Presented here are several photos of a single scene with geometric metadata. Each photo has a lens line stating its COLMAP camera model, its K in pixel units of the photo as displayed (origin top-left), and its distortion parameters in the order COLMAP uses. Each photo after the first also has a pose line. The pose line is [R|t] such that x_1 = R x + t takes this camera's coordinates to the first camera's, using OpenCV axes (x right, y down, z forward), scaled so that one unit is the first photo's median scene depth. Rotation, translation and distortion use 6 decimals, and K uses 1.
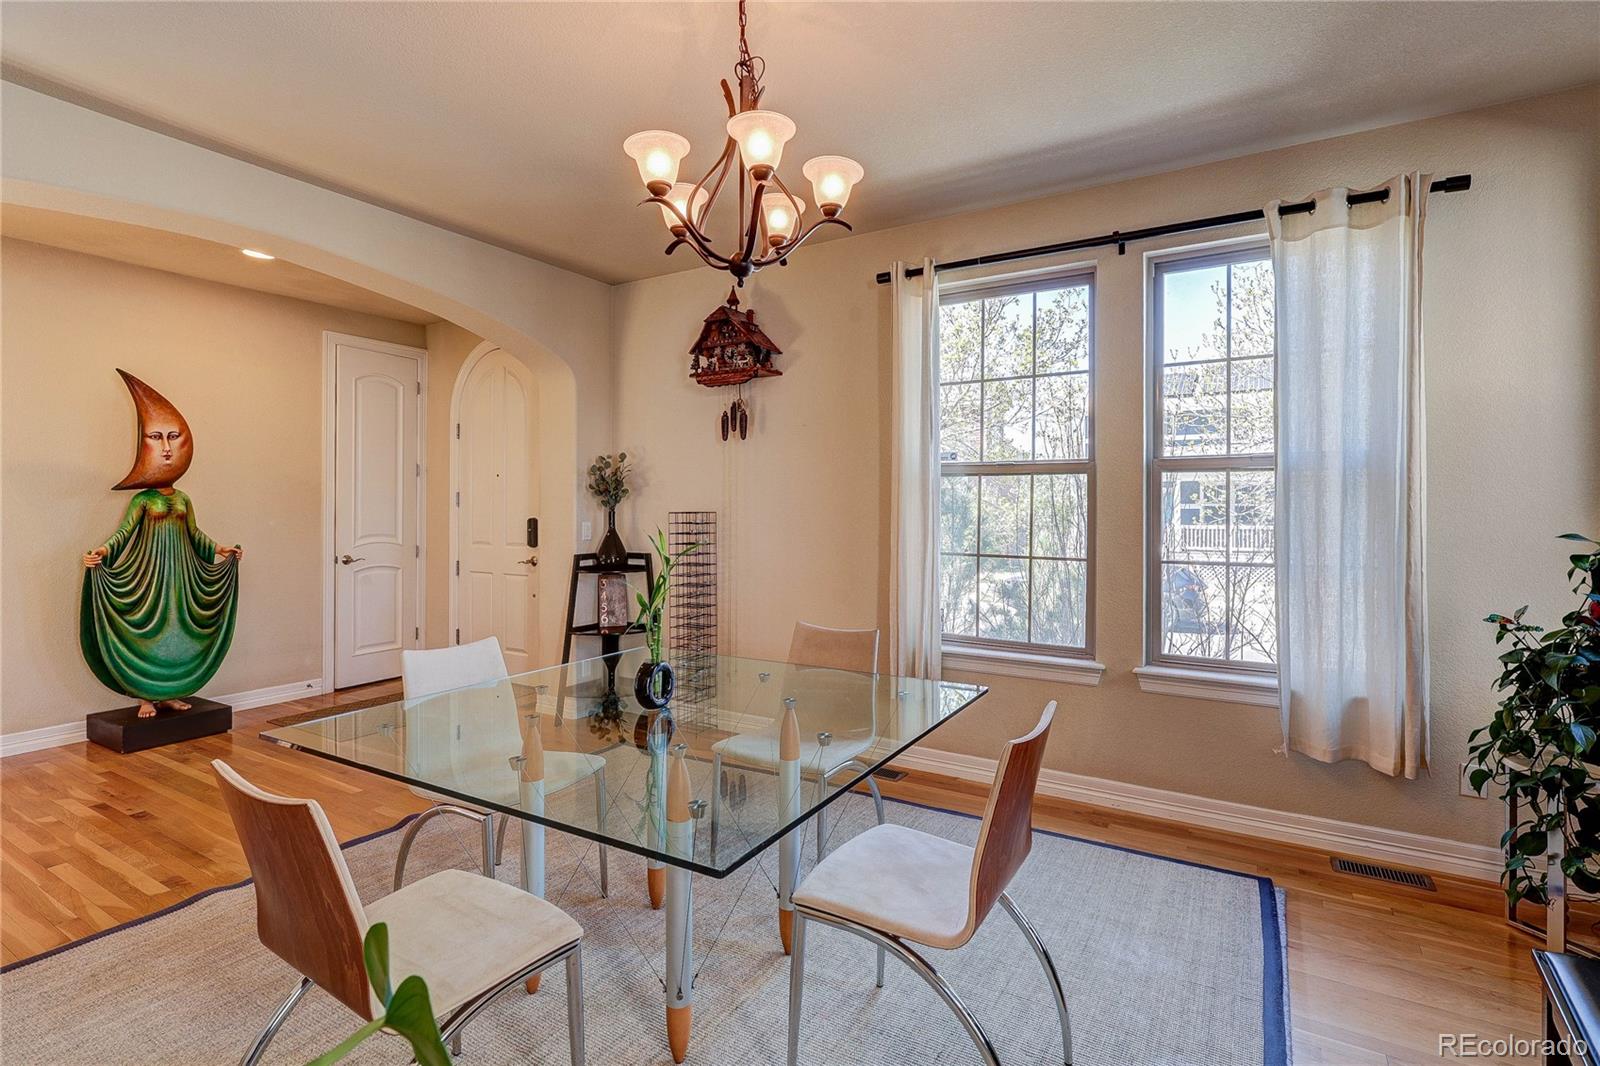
lens RADIAL K [[750.1, 0, 802.7], [0, 750.1, 517.8], [0, 0, 1]] dist [-0.003880, 0.000617]
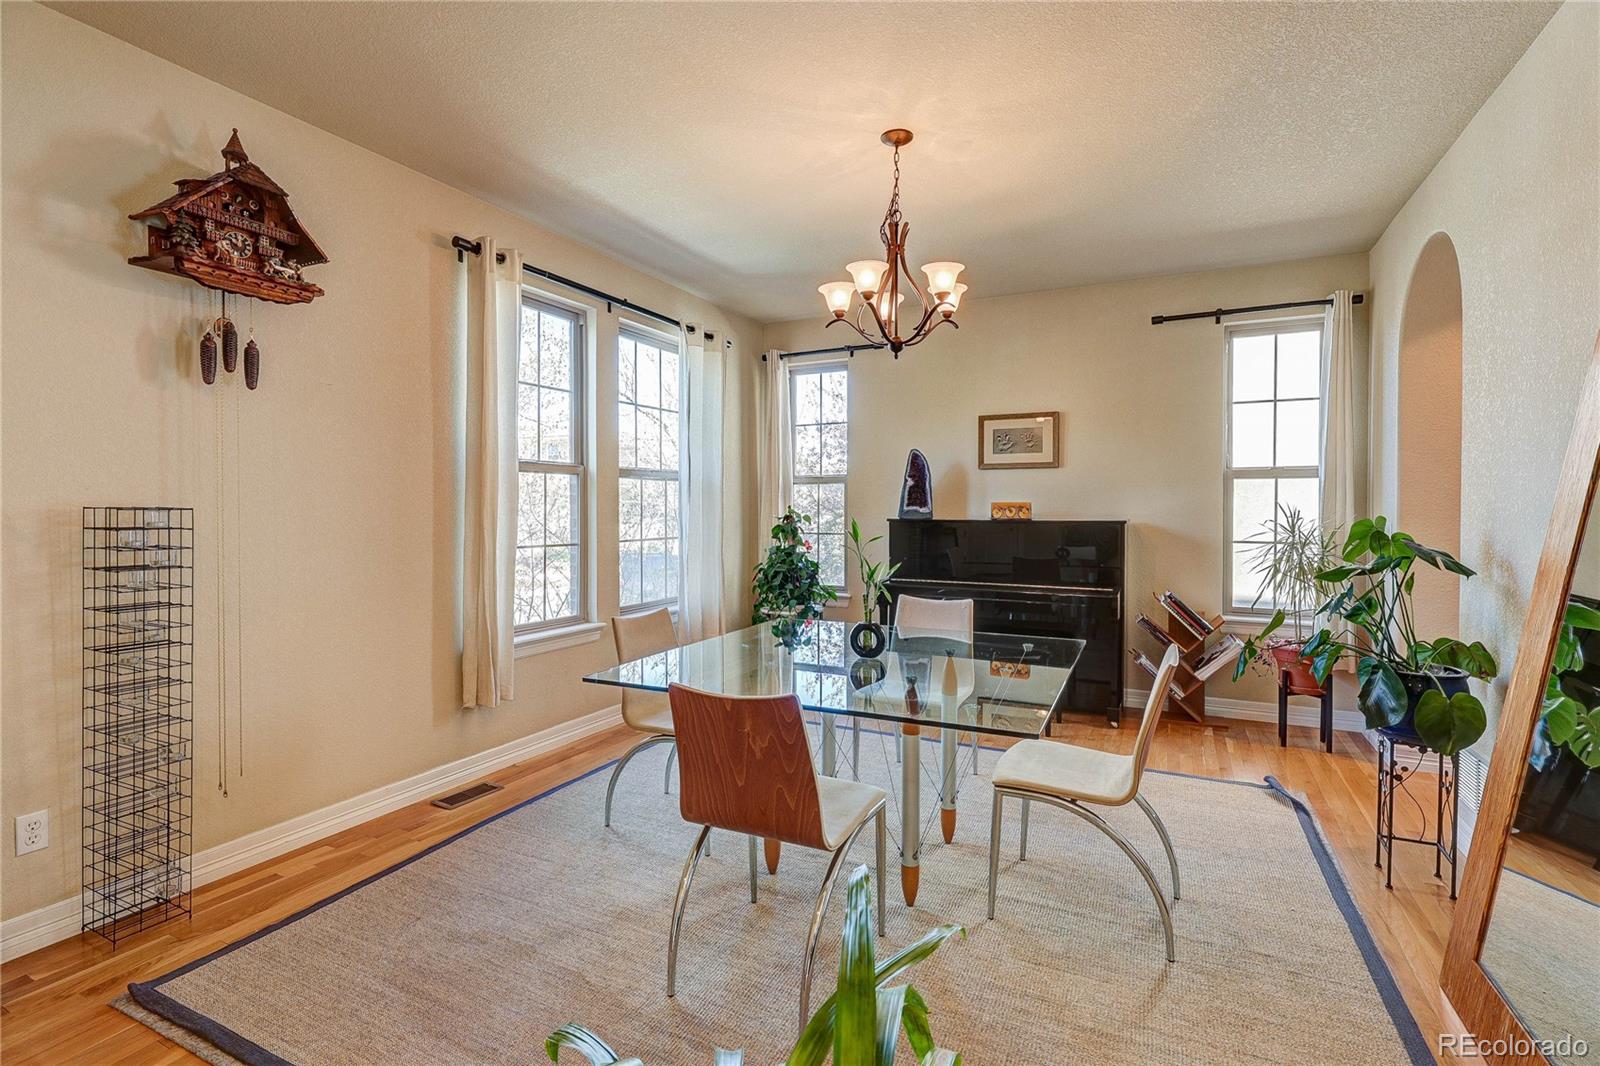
lens RADIAL K [[750.1, 0, 817.3], [0, 750.1, 523.6], [0, 0, 1]] dist [-0.003880, 0.000617]
pose [[-0.098843, -0.022434, 0.994850, -0.729367], [0.013492, 0.999624, 0.023883, -0.002172], [-0.995012, 0.015783, -0.098503, 0.589283]]
